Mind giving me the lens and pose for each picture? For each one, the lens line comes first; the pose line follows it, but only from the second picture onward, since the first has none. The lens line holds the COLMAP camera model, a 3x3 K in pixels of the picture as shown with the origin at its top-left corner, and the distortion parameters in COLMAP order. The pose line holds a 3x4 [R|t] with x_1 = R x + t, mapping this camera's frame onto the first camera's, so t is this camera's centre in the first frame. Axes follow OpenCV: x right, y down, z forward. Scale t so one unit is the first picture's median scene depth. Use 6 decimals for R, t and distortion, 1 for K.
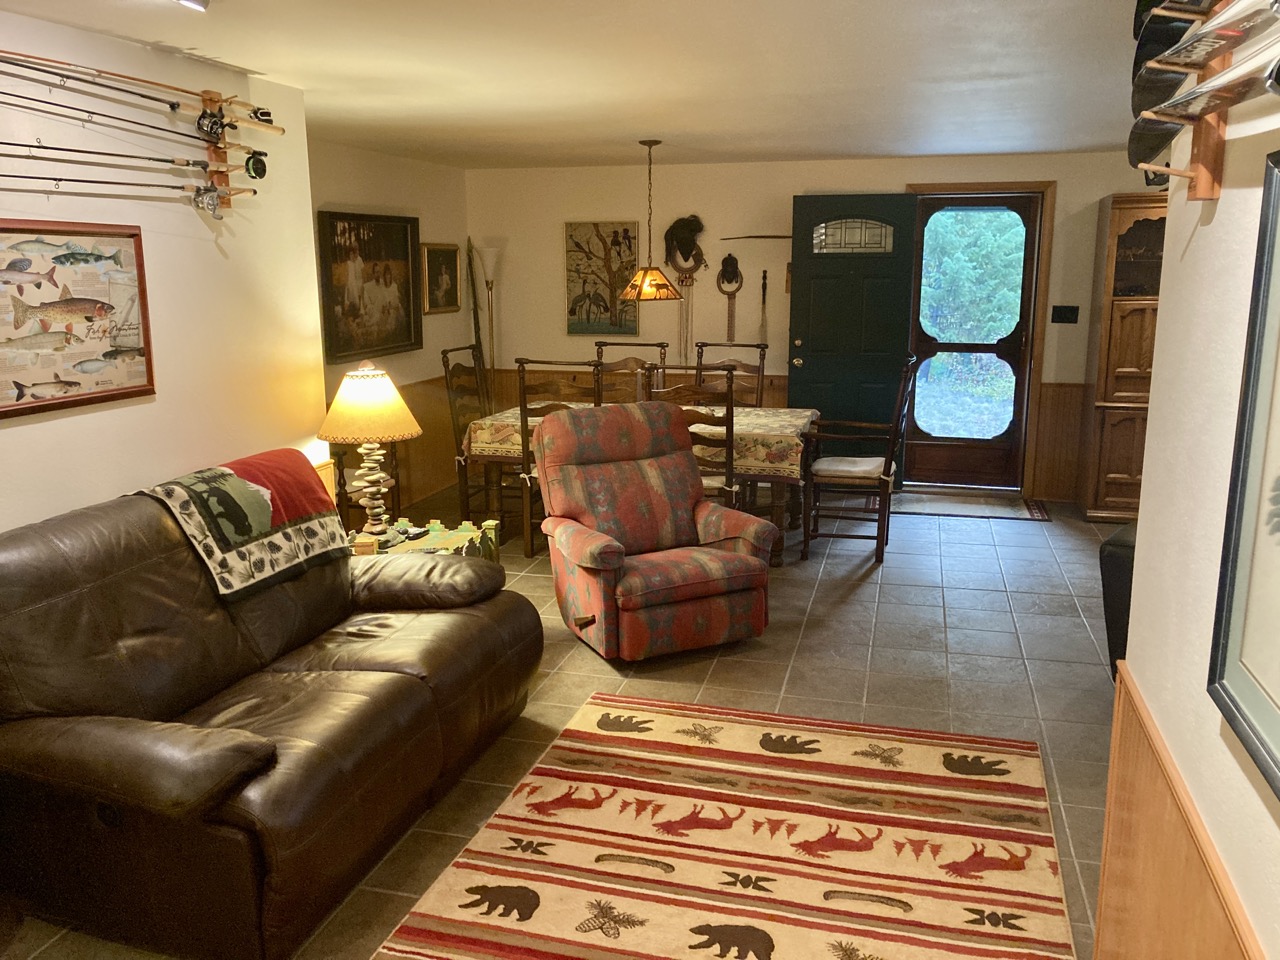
lens RADIAL K [[1048.0, 0, 639.6], [0, 1048.0, 477.8], [0, 0, 1]] dist [0.014313, 0.000515]
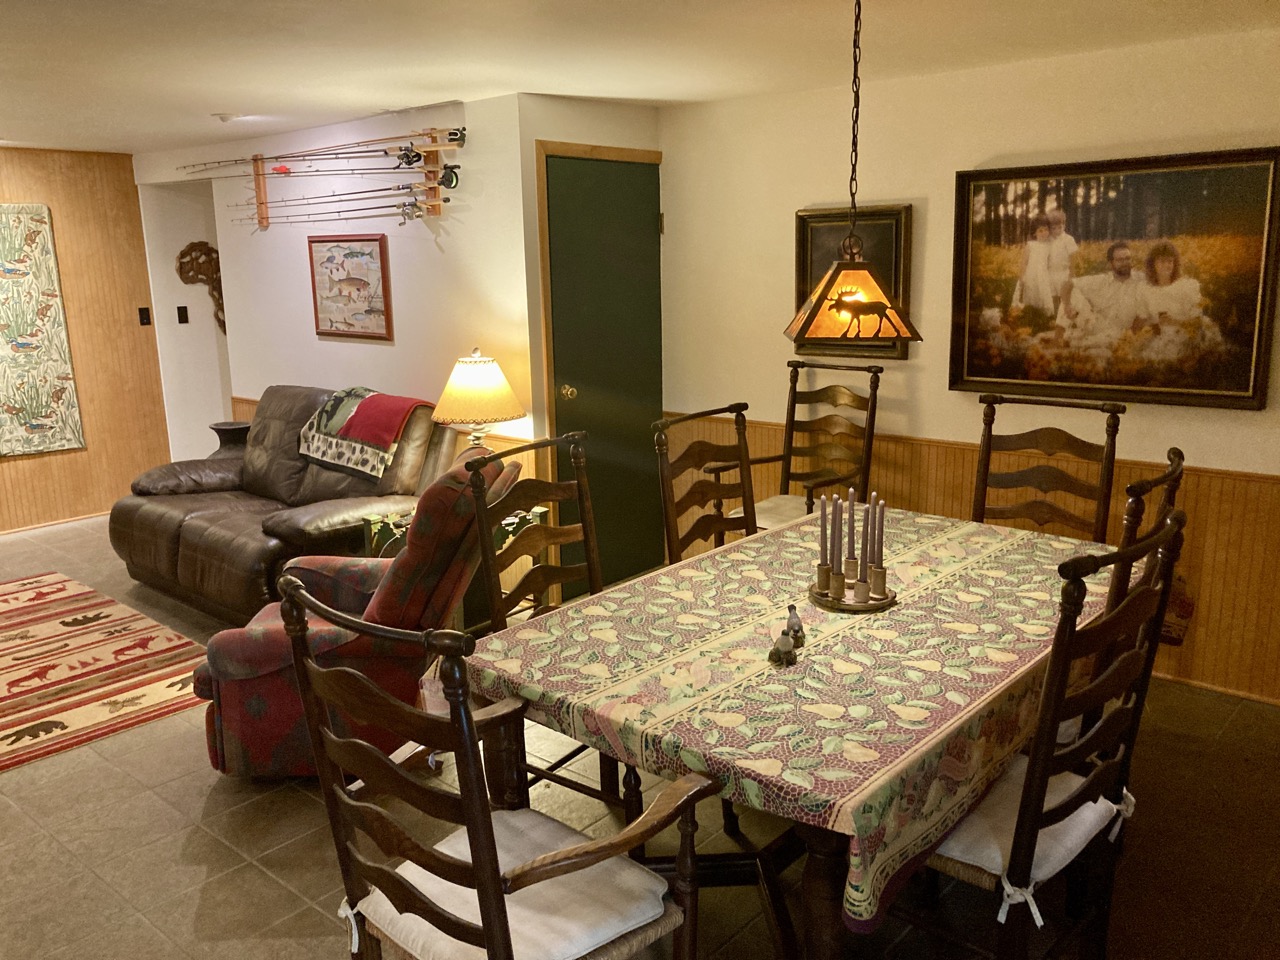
lens RADIAL K [[1048.0, 0, 640.5], [0, 1048.0, 481.2], [0, 0, 1]] dist [0.014313, 0.000515]
pose [[-0.438981, 0.207903, -0.874112, 0.812475], [-0.158888, 0.939566, 0.303265, -0.430153], [0.884336, 0.272013, -0.379419, 2.043019]]
